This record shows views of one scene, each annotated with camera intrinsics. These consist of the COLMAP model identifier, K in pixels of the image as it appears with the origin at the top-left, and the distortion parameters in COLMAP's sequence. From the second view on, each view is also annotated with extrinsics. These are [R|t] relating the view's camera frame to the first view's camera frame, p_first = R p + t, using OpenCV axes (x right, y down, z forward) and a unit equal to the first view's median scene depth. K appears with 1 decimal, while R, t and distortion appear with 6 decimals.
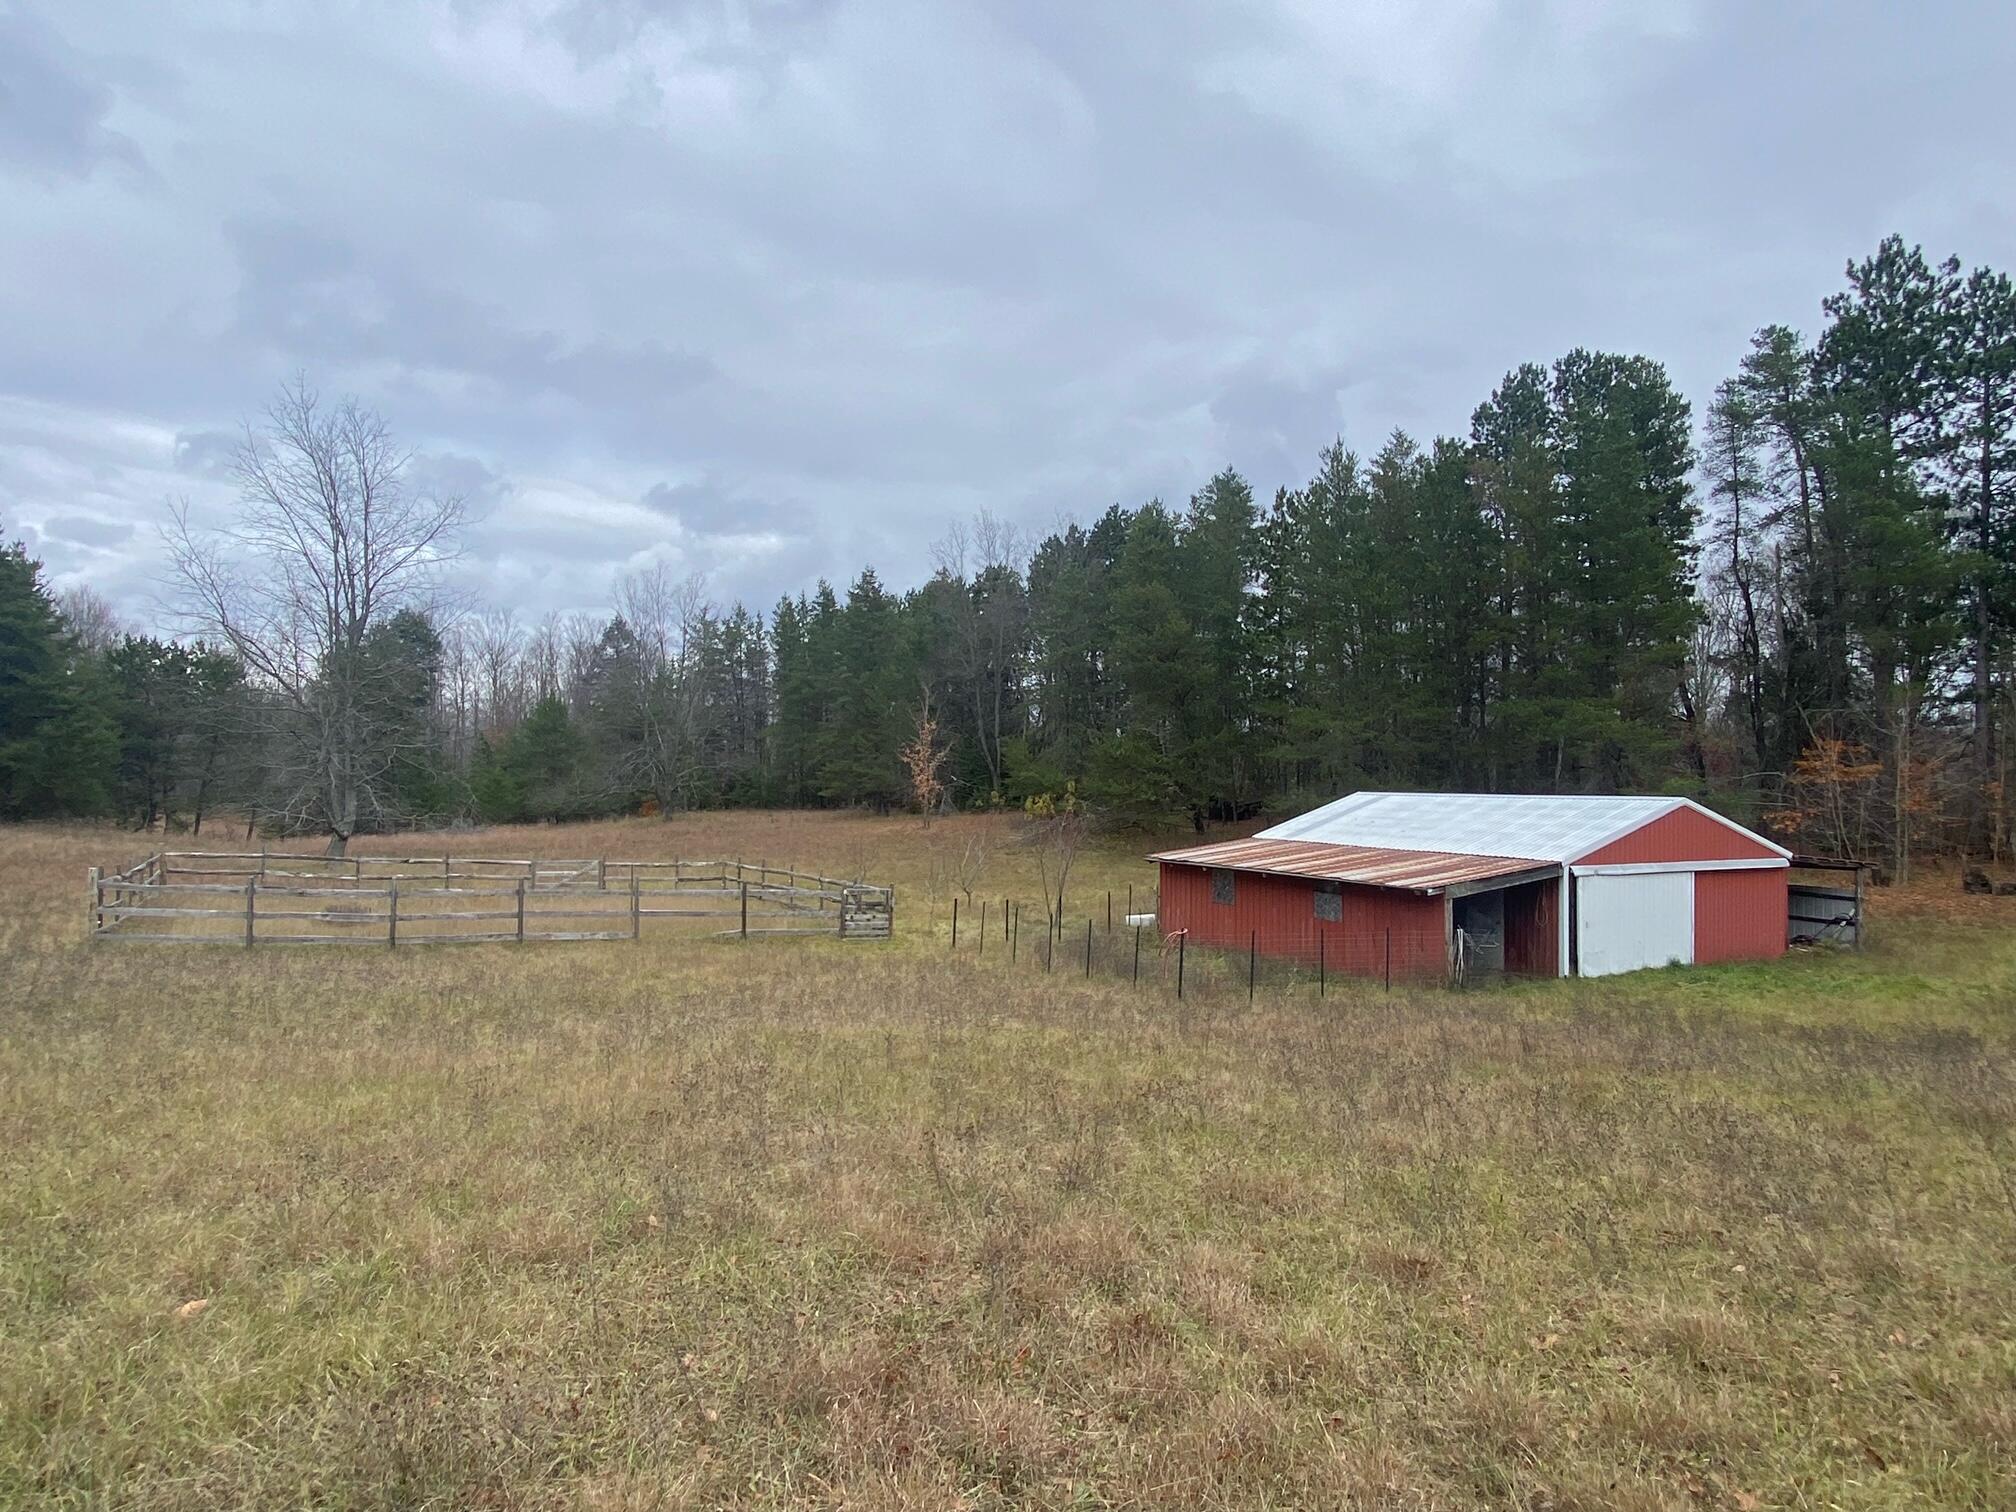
lens RADIAL K [[1123.3, 0, 1007.4], [0, 1123.3, 747.4], [0, 0, 1]] dist [0.001285, -0.001580]
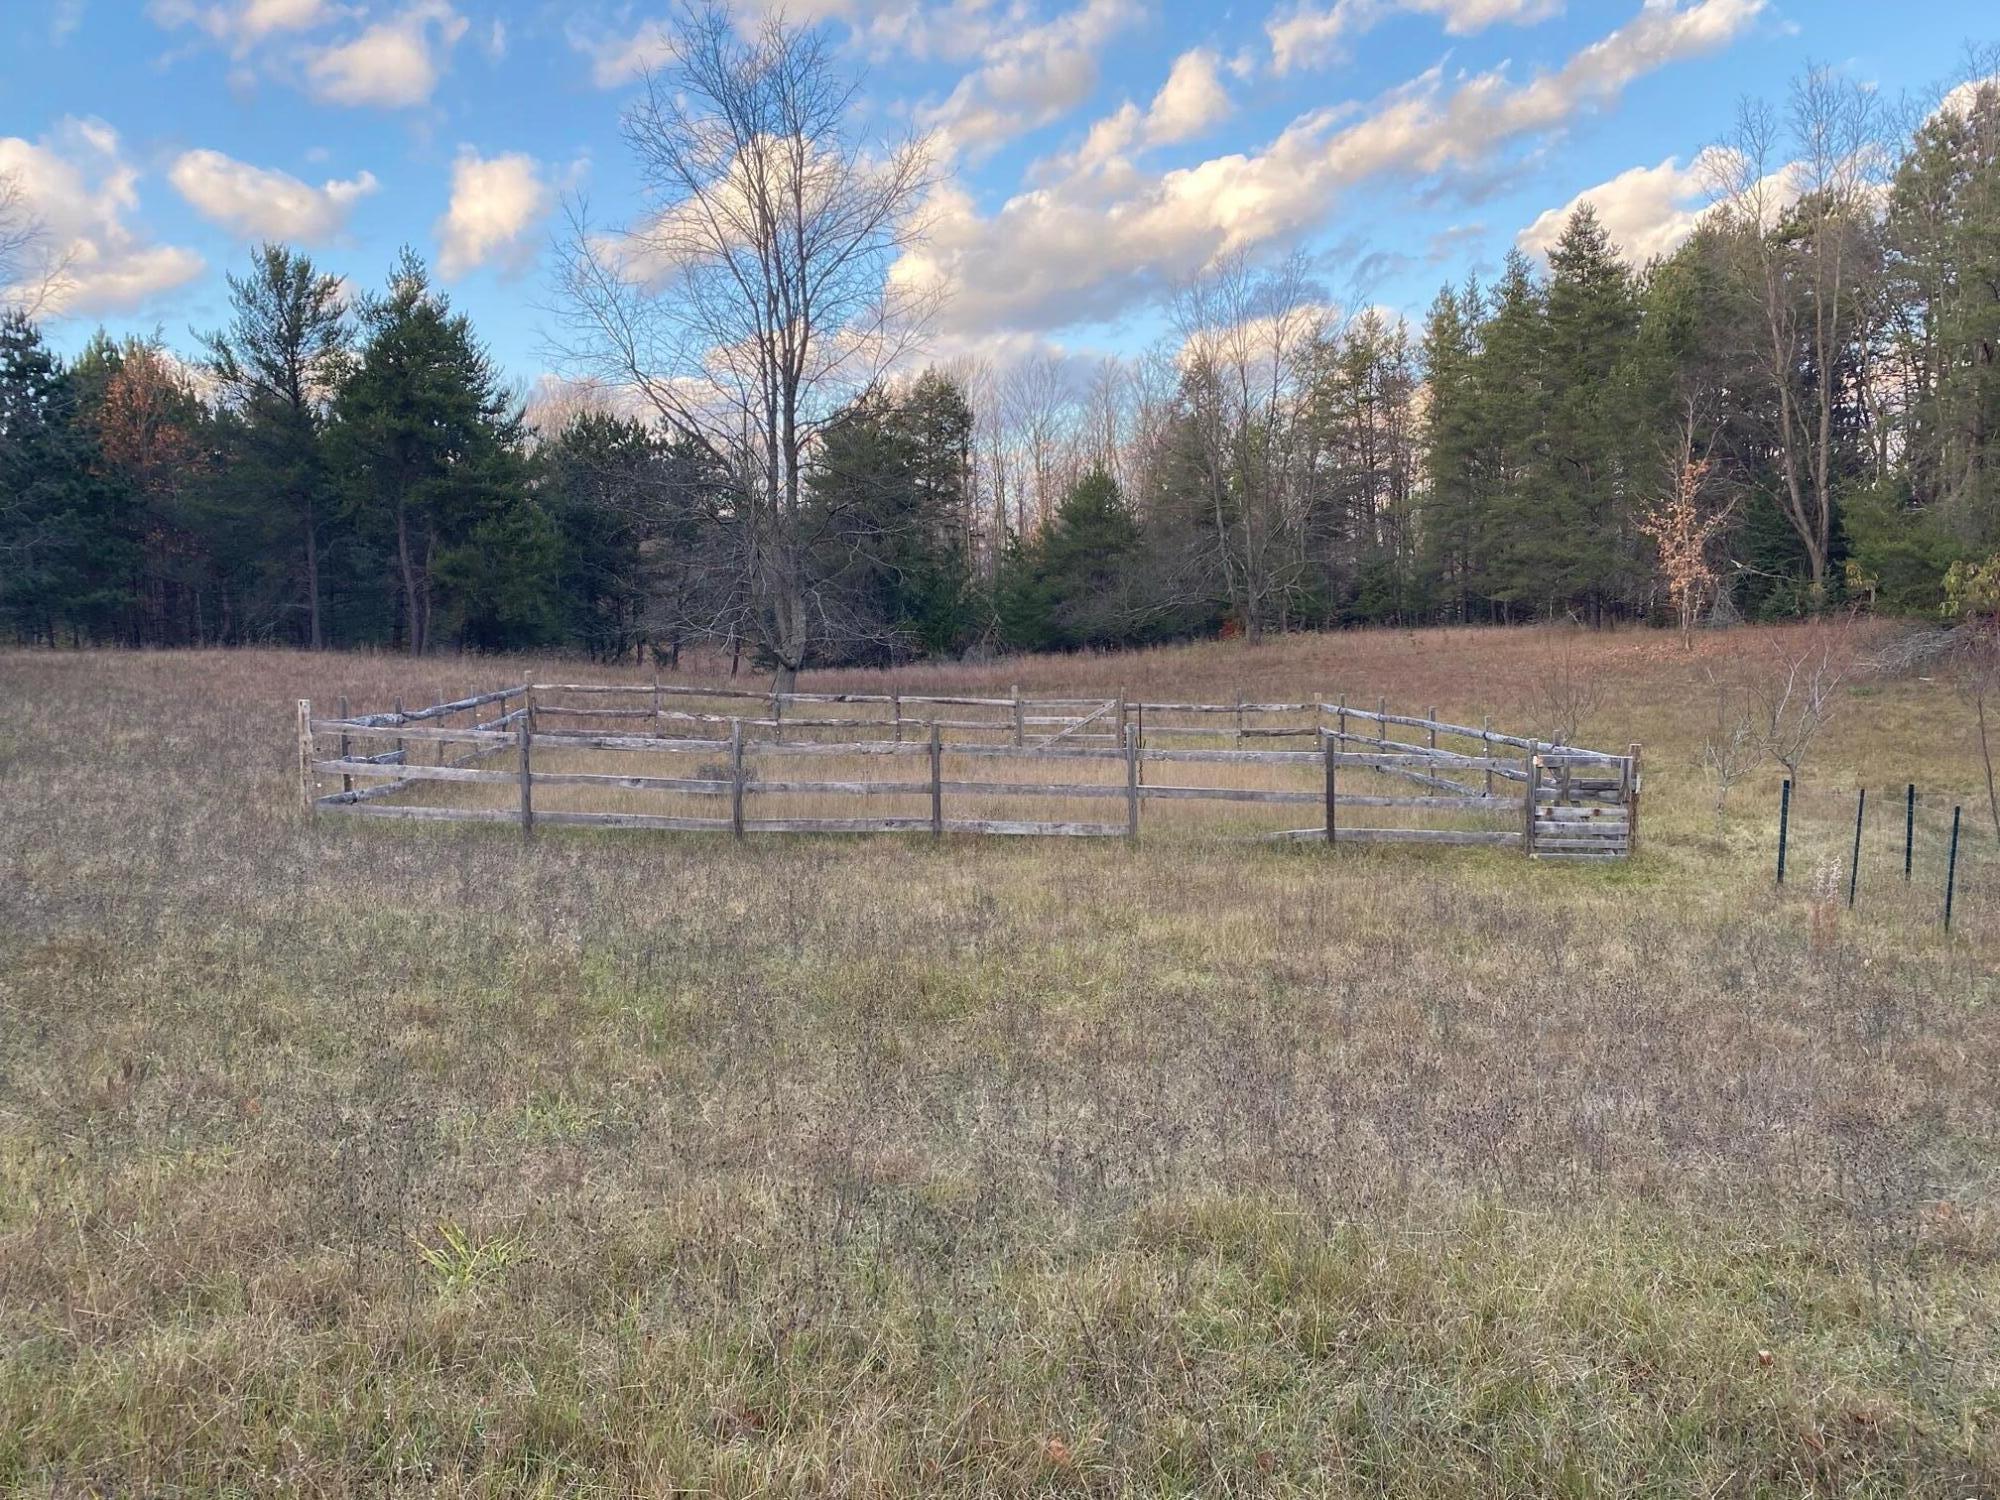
lens RADIAL K [[1619.9, 0, 999.0], [0, 1619.9, 847.2], [0, 0, 1]] dist [-0.025635, 0.005195]
pose [[0.895359, 0.044773, -0.443088, -0.022258], [0.037305, 0.983896, 0.174805, 0.018799], [0.443779, -0.173043, 0.879270, 0.148407]]
